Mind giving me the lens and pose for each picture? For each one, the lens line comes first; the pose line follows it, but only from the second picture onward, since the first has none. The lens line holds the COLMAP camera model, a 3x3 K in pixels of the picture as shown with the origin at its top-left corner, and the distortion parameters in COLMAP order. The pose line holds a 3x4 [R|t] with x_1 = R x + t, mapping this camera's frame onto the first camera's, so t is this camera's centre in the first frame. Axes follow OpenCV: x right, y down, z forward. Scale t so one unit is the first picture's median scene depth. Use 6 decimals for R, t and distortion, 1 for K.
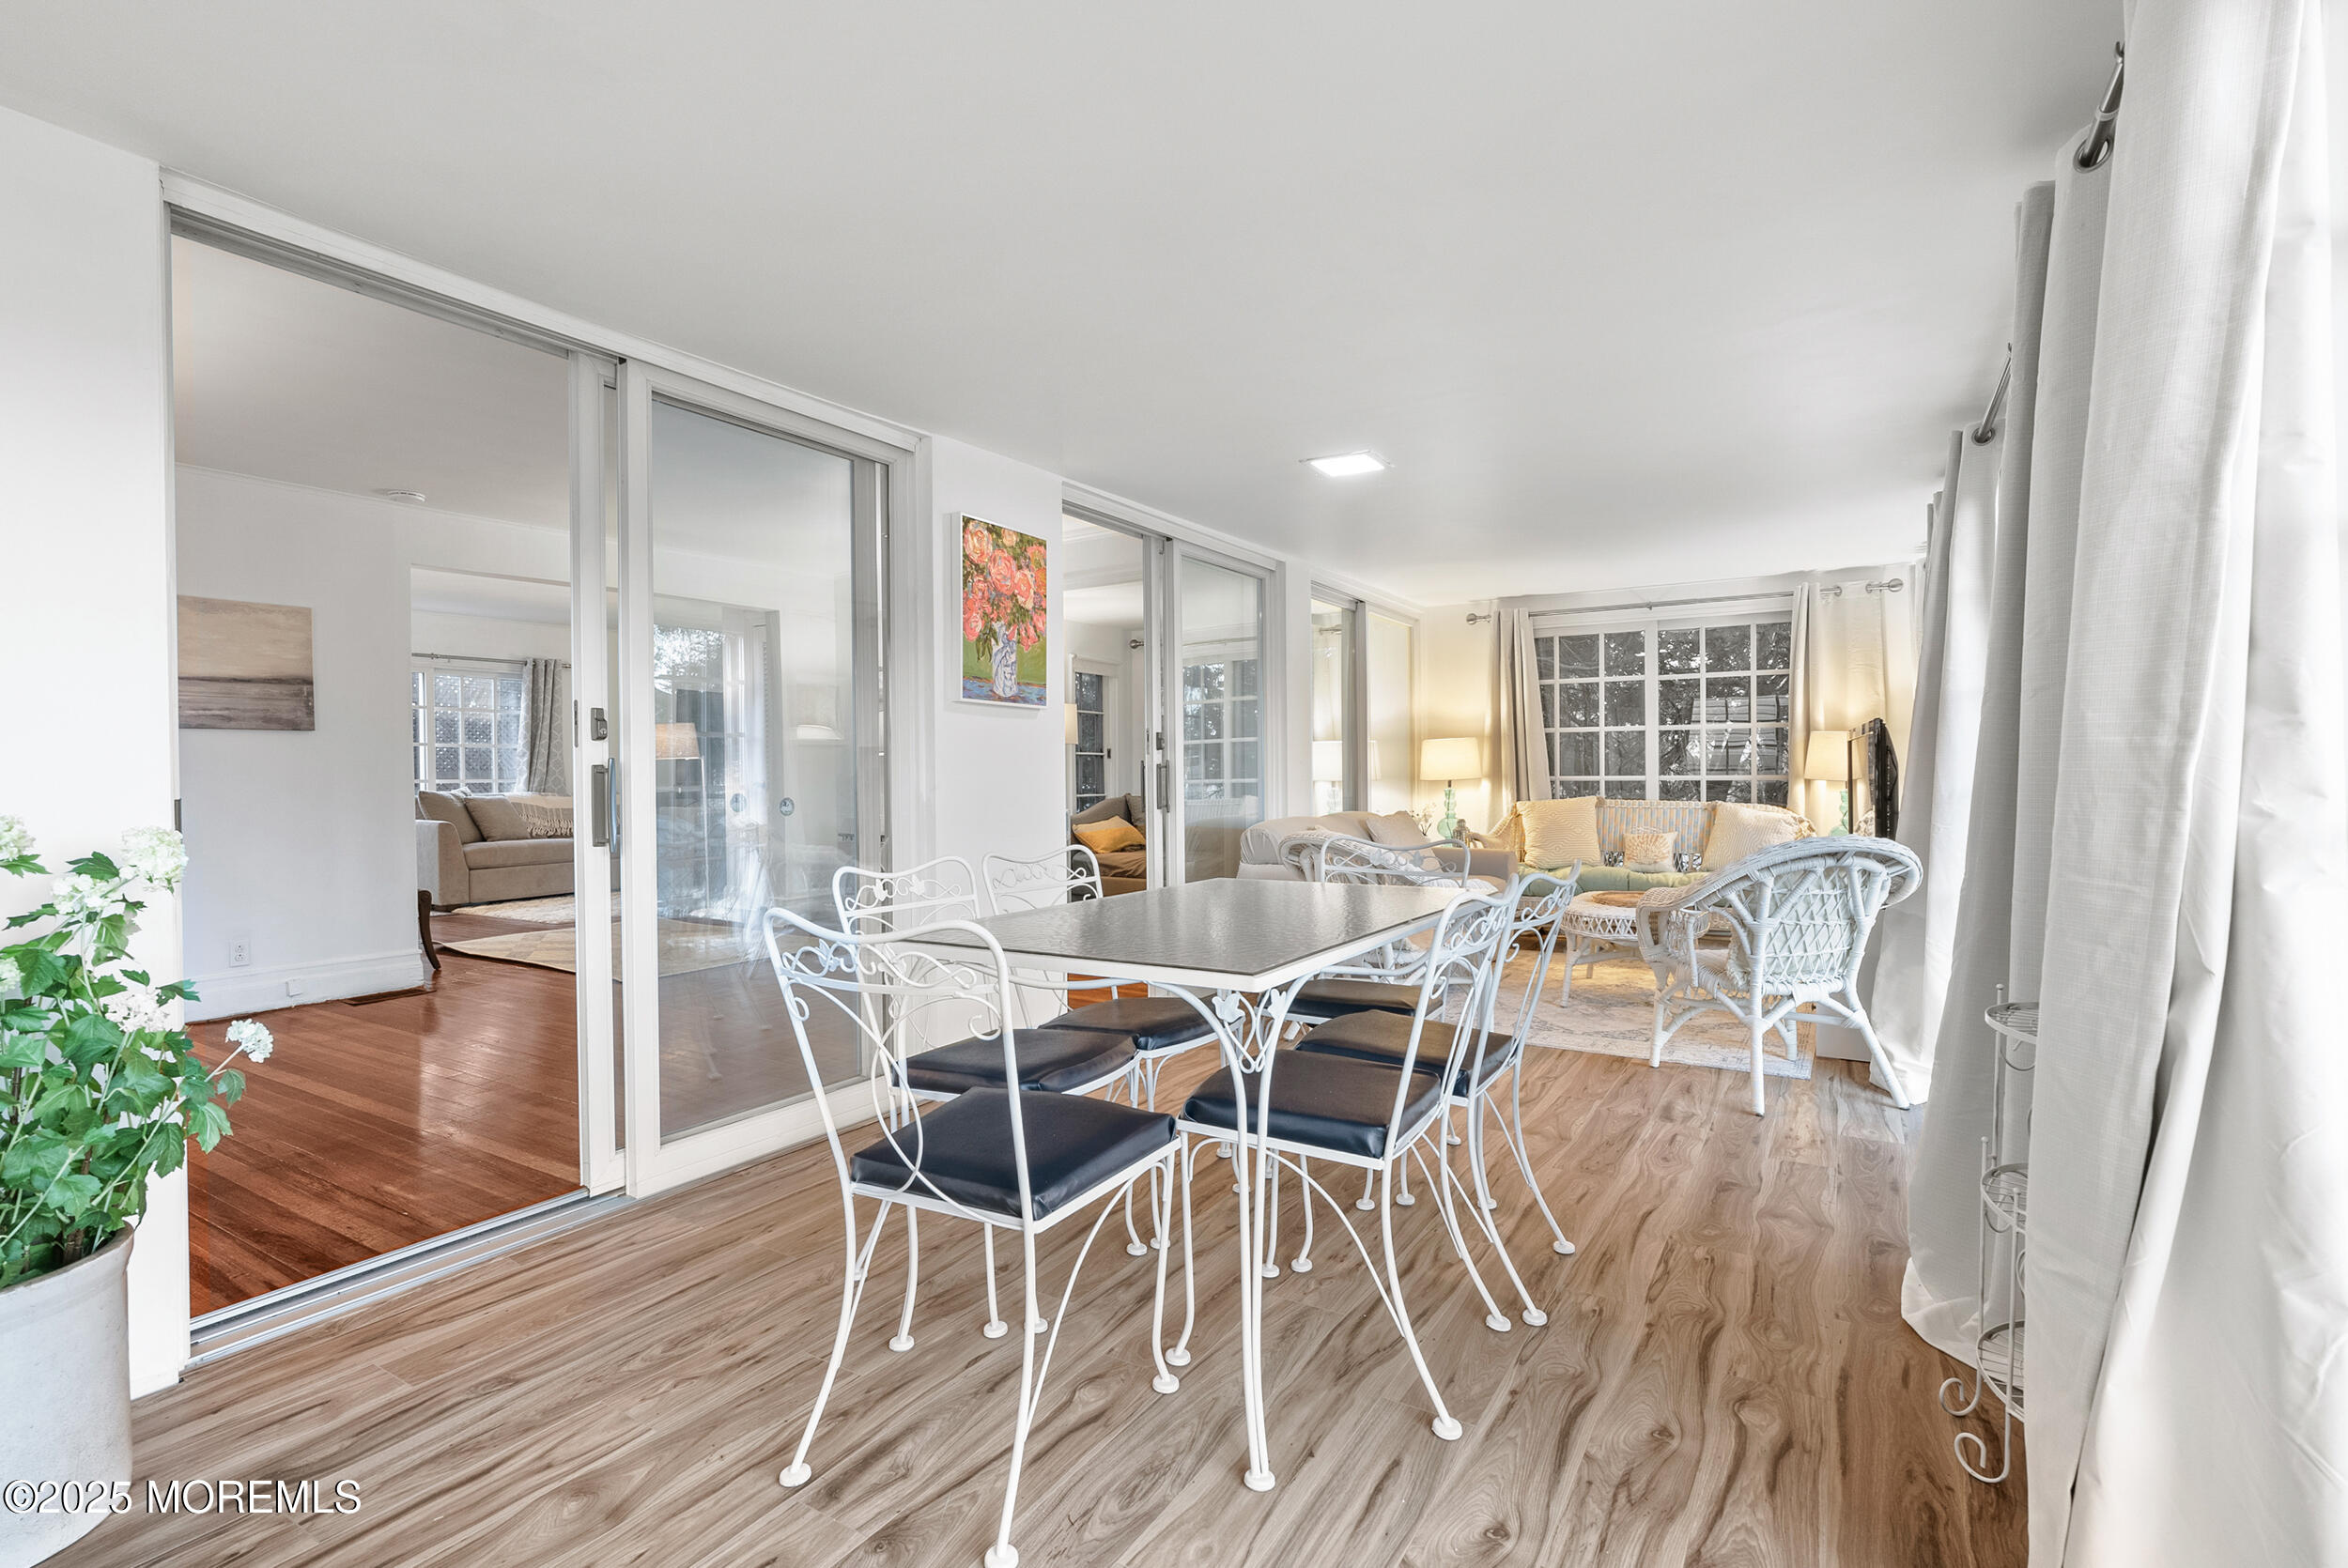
lens RADIAL K [[1096.7, 0, 1180.6], [0, 1096.7, 784.8], [0, 0, 1]] dist [-0.000860, -0.000676]
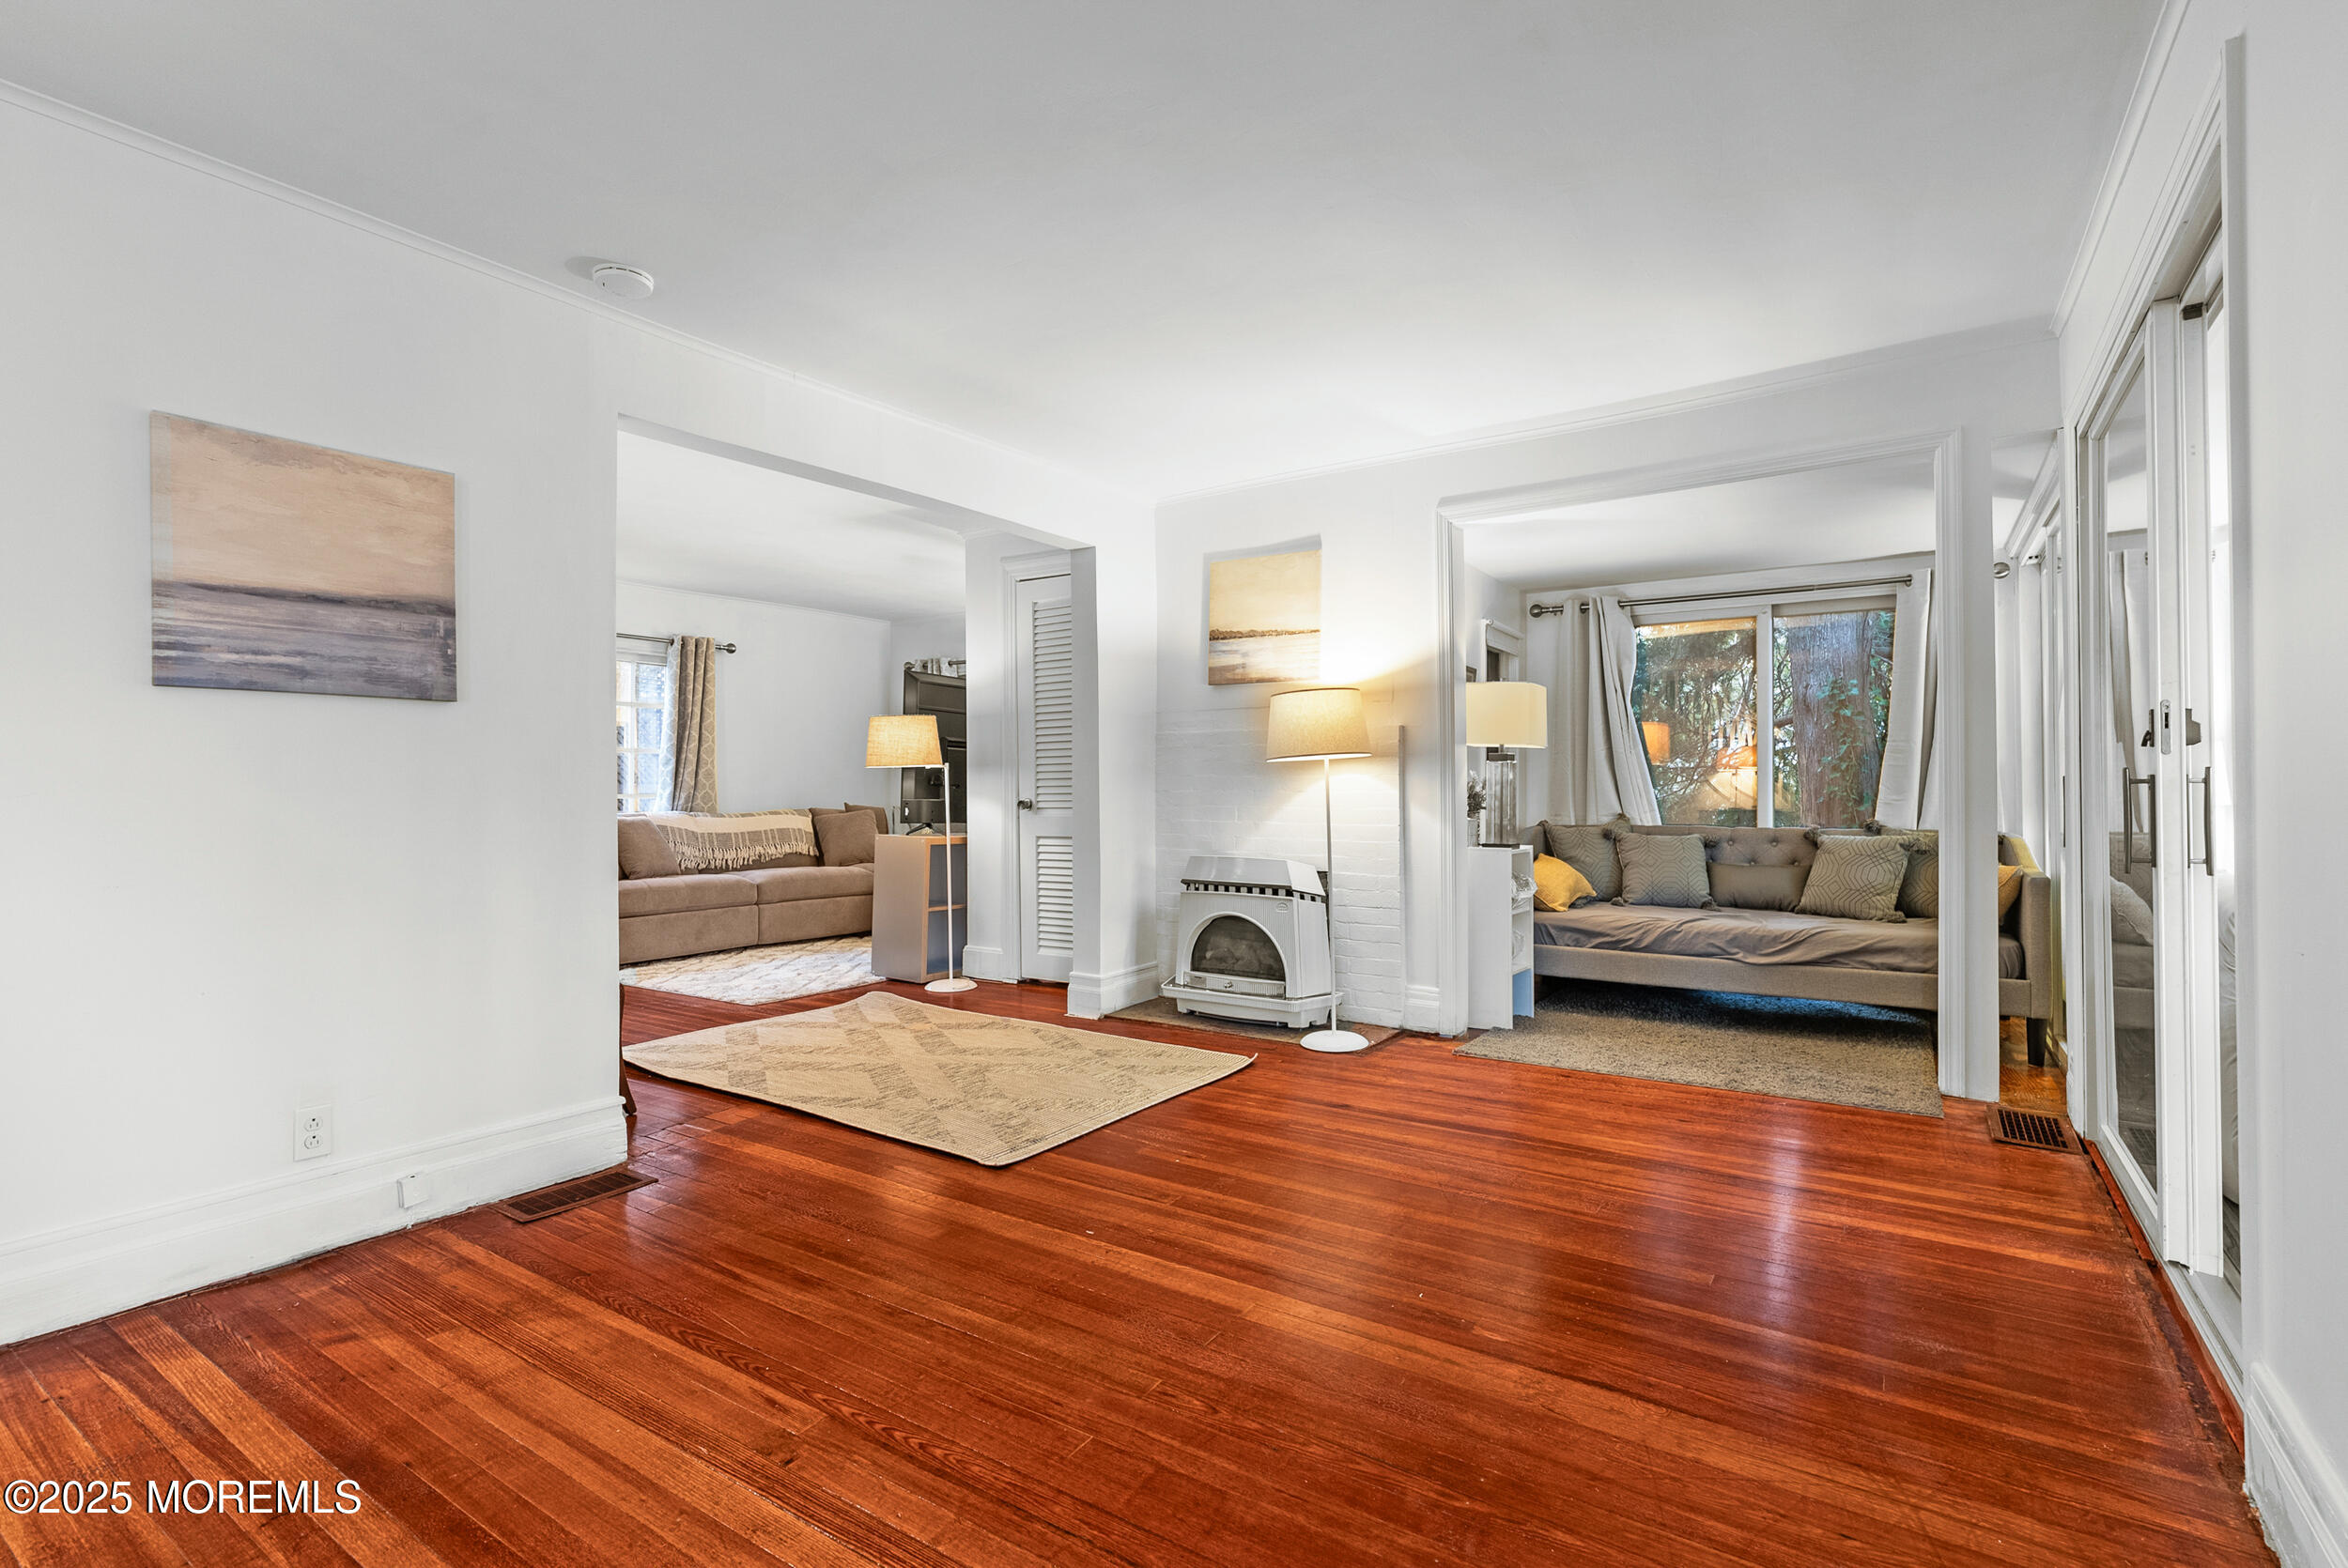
lens RADIAL K [[1096.7, 0, 1181.9], [0, 1096.7, 786.0], [0, 0, 1]] dist [-0.000860, -0.000676]
pose [[0.999587, 0.006573, -0.027990, -0.078850], [-0.007024, 0.999847, -0.016030, -0.000485], [0.027881, 0.016220, 0.999480, 0.089150]]
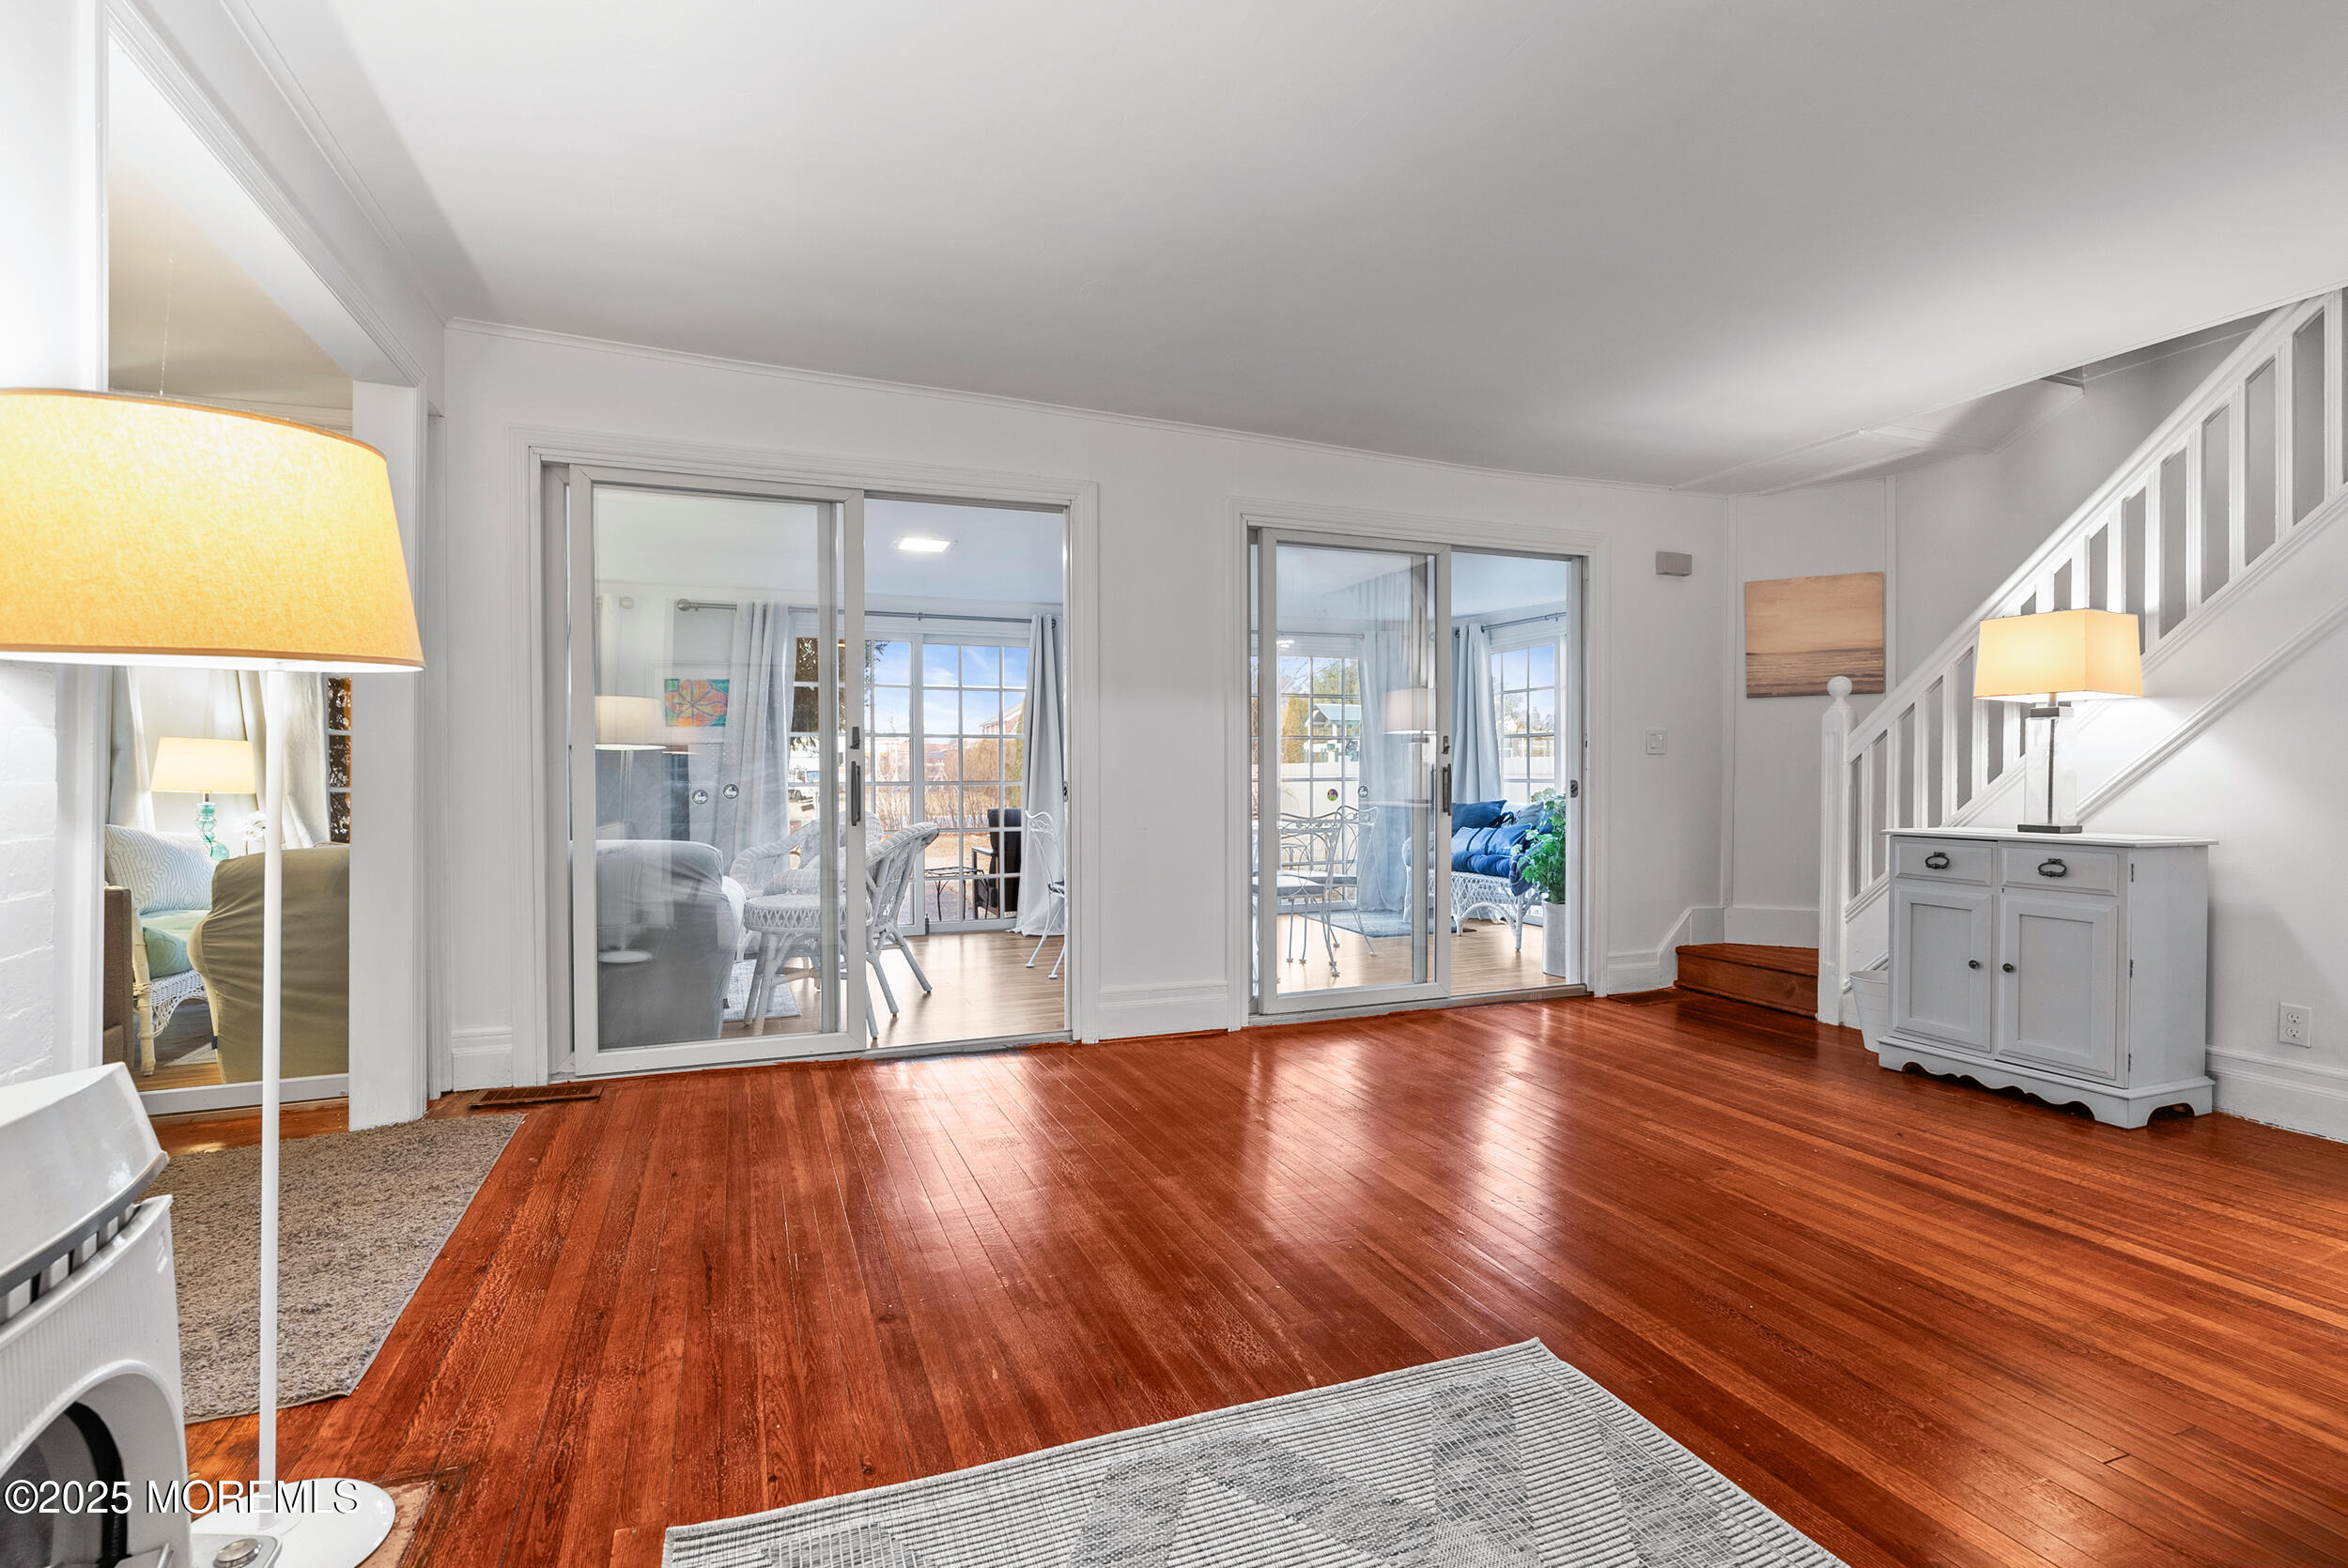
lens RADIAL K [[1096.7, 0, 1170.7], [0, 1096.7, 782.9], [0, 0, 1]] dist [-0.000860, -0.000676]
pose [[-0.806369, 0.004640, 0.591395, -0.122338], [0.014110, 0.999836, 0.011395, -0.001974], [-0.591245, 0.017533, -0.806302, 0.265609]]
